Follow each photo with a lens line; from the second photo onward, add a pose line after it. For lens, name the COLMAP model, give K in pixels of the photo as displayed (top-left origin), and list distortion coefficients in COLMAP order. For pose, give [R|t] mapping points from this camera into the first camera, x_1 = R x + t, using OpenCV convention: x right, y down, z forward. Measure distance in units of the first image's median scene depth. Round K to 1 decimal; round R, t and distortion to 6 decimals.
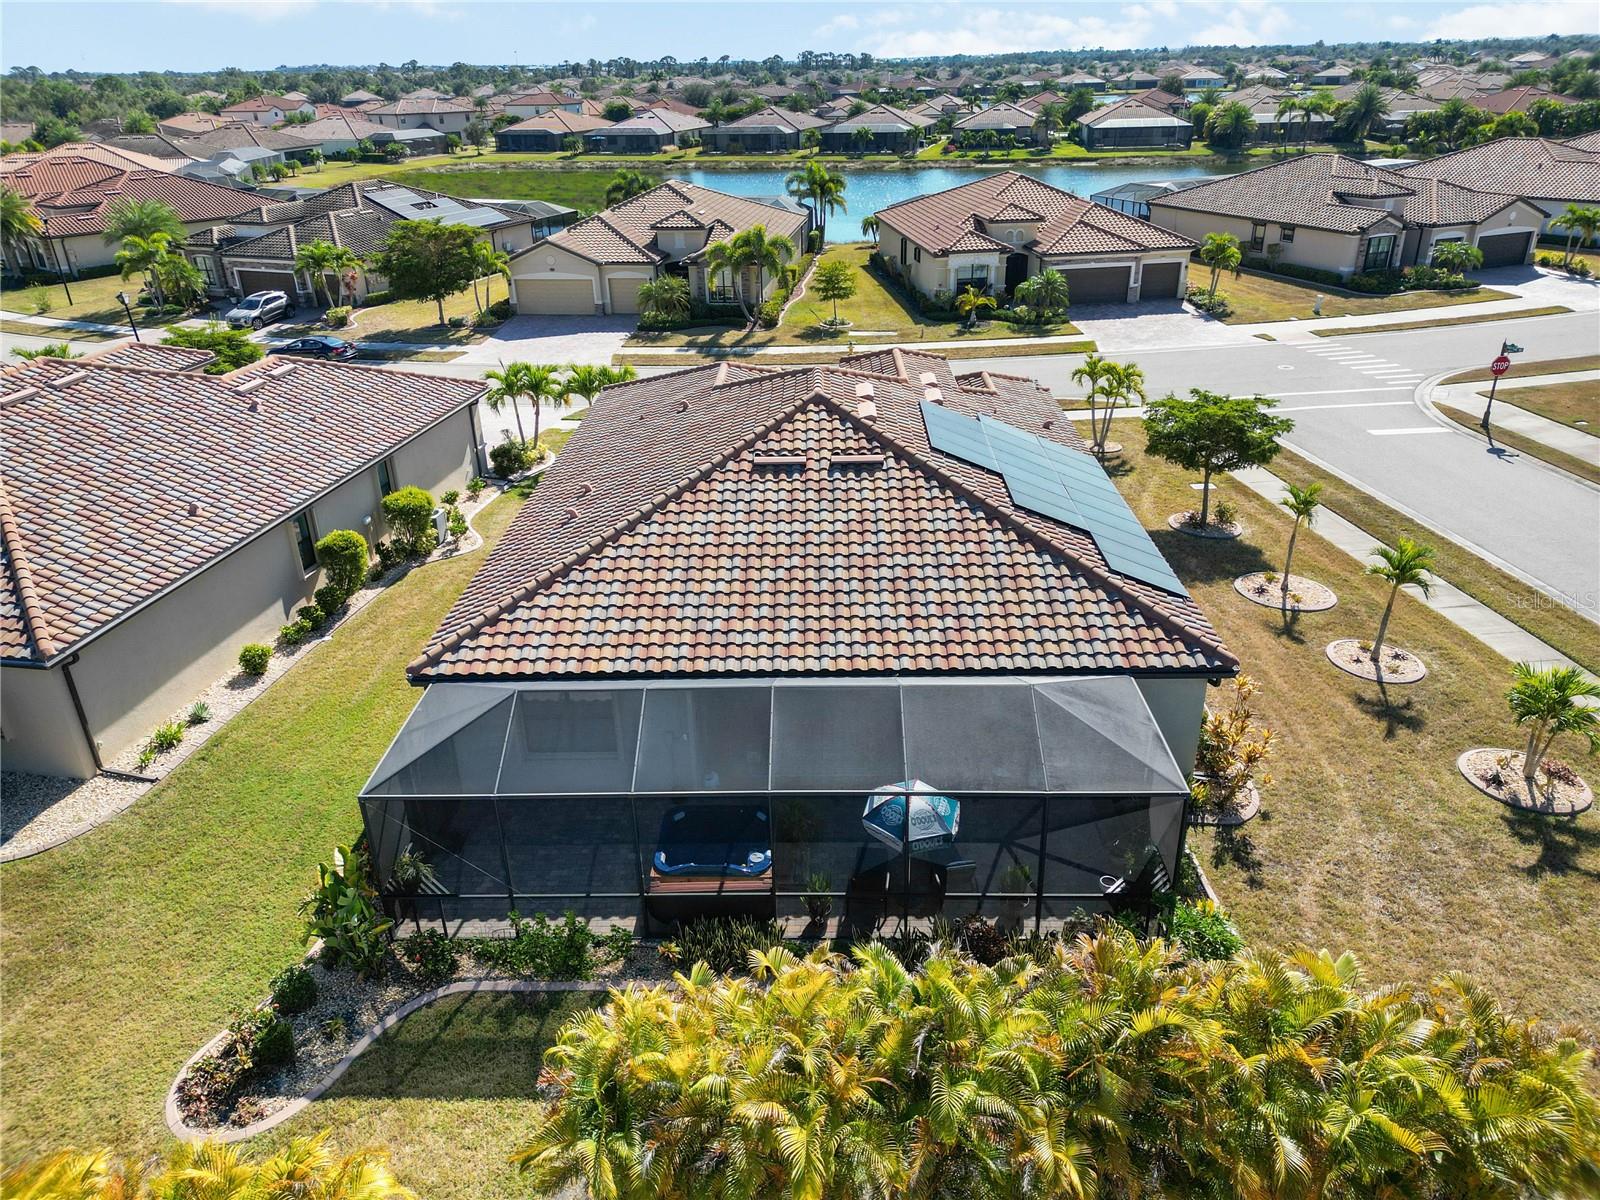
lens RADIAL K [[1126.2, 0, 796.1], [0, 1126.2, 567.6], [0, 0, 1]] dist [0.075423, -0.083546]
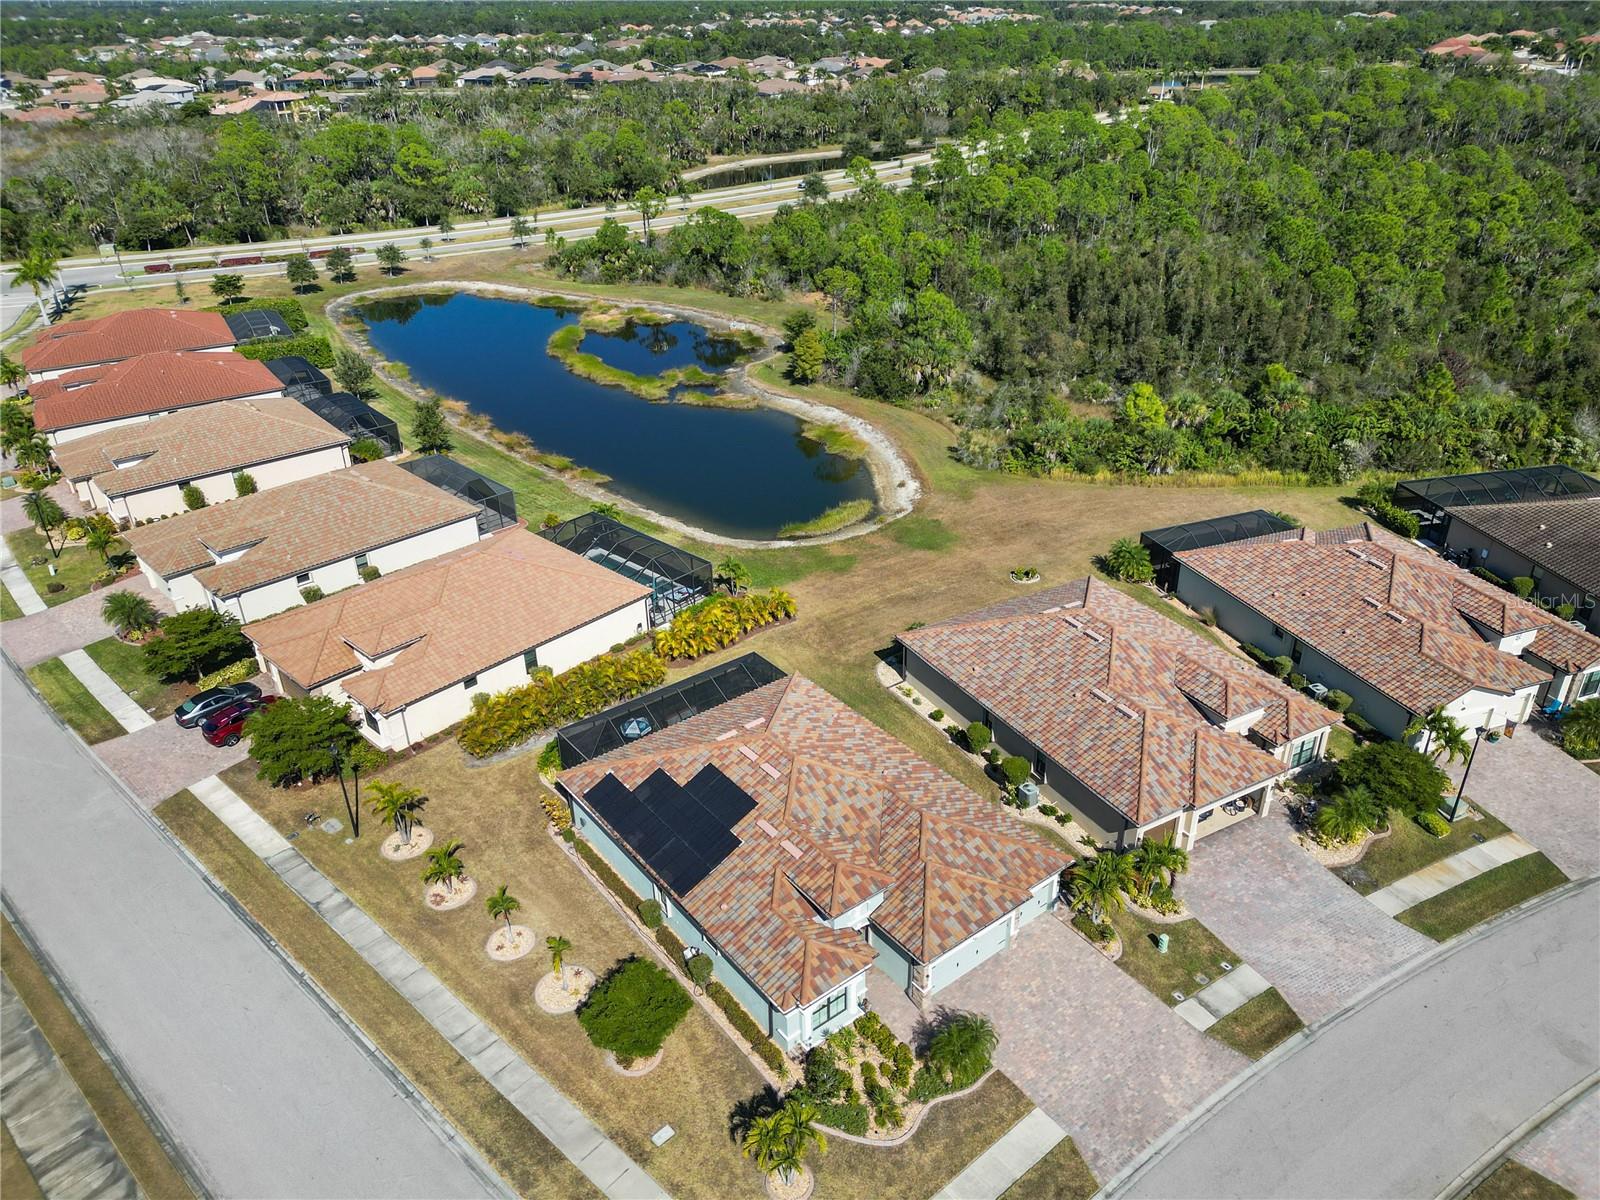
lens RADIAL K [[1137.1, 0, 800.0], [0, 1137.1, 600.0], [0, 0, 1]] dist [0.063110, -0.059427]
pose [[-0.777113, 0.330490, -0.535604, 1.062763], [-0.220609, 0.653989, 0.723623, -1.943664], [0.589429, 0.680496, -0.435315, 1.896976]]
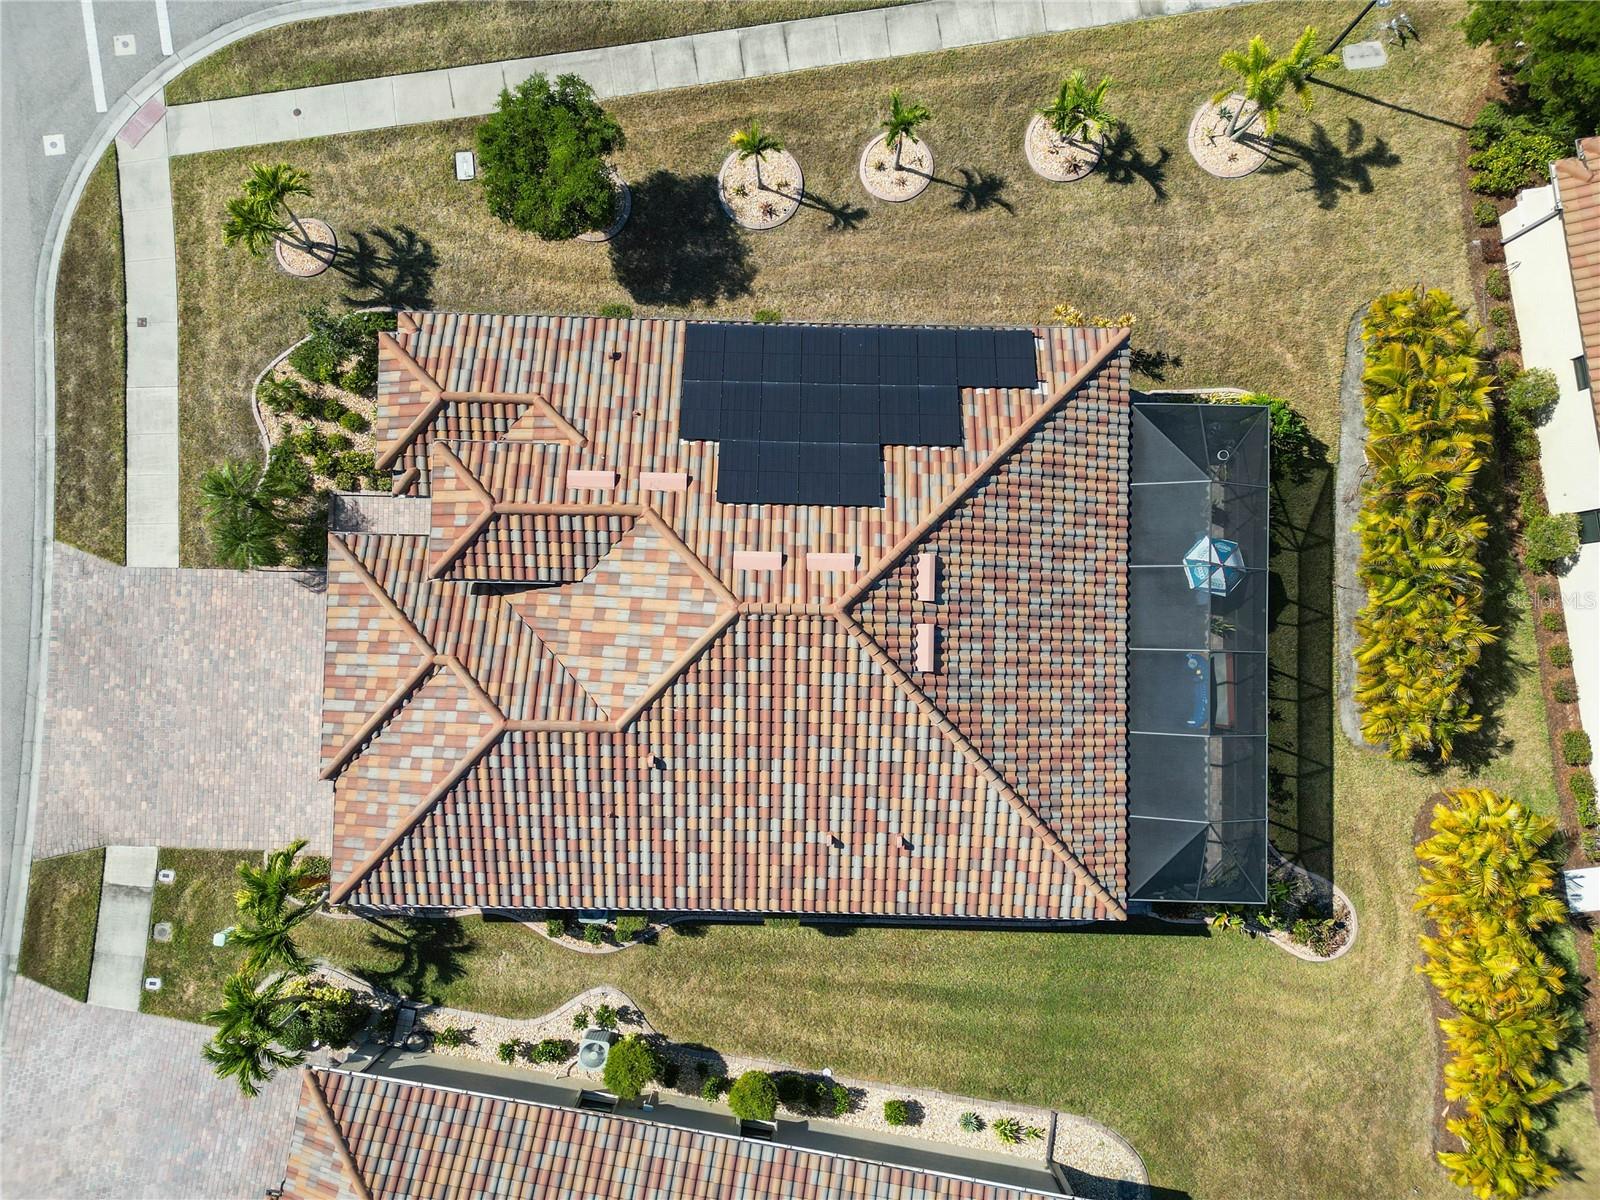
lens RADIAL K [[1137.1, 0, 800.0], [0, 1137.1, 600.0], [0, 0, 1]] dist [0.063110, -0.059427]
pose [[-0.002267, -0.997751, 0.066990, -0.041777], [0.399944, 0.060494, 0.914541, -1.162340], [-0.916537, 0.028866, 0.398907, 0.681234]]
